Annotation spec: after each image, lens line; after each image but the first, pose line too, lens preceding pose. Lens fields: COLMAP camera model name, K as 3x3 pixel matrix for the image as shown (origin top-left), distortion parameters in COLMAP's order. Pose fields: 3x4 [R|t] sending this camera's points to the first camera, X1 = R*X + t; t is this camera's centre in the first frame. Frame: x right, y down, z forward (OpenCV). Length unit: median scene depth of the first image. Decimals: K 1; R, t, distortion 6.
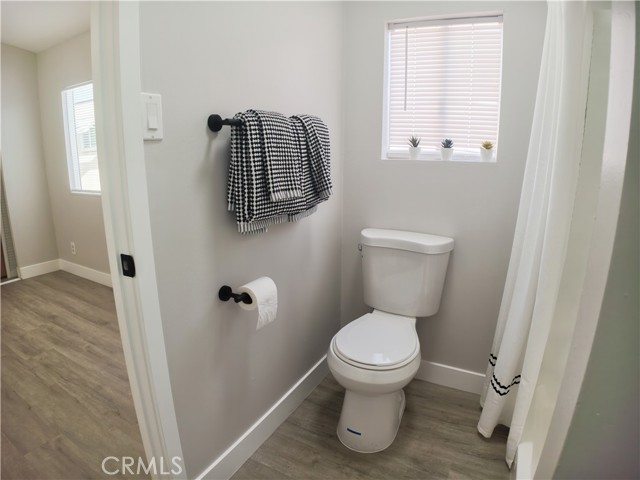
lens RADIAL K [[365.4, 0, 320.0], [0, 365.4, 240.0], [0, 0, 1]] dist [-0.138013, 0.016608]
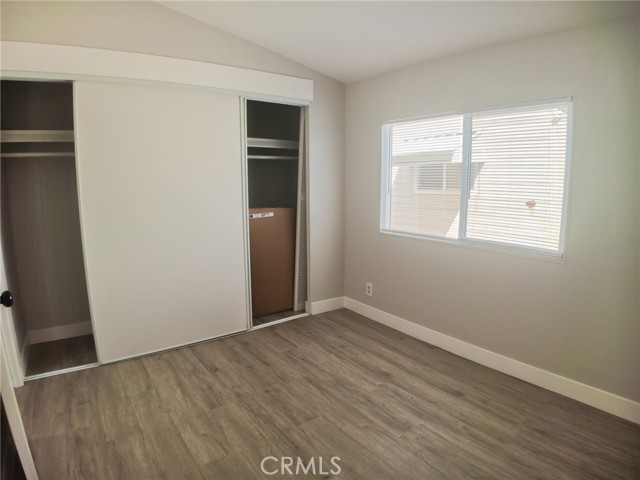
lens RADIAL K [[365.4, 0, 320.0], [0, 365.4, 240.0], [0, 0, 1]] dist [-0.138013, 0.016608]
pose [[0.902138, 0.069566, -0.425803, -0.551037], [-0.100620, 0.993625, -0.050845, -0.060360], [0.419552, 0.088714, 0.903386, 0.020699]]
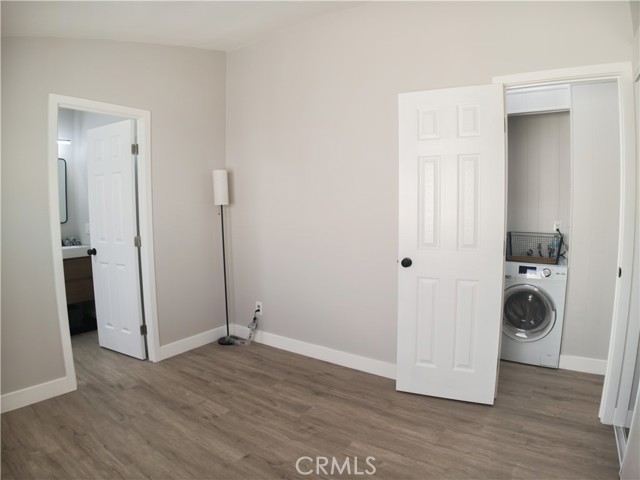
lens RADIAL K [[365.4, 0, 320.0], [0, 365.4, 240.0], [0, 0, 1]] dist [-0.138013, 0.016608]
pose [[-0.993391, -0.006843, 0.114576, -0.986830], [0.029678, 0.948963, 0.313987, -0.305466], [-0.110877, 0.315313, -0.942488, 1.091508]]
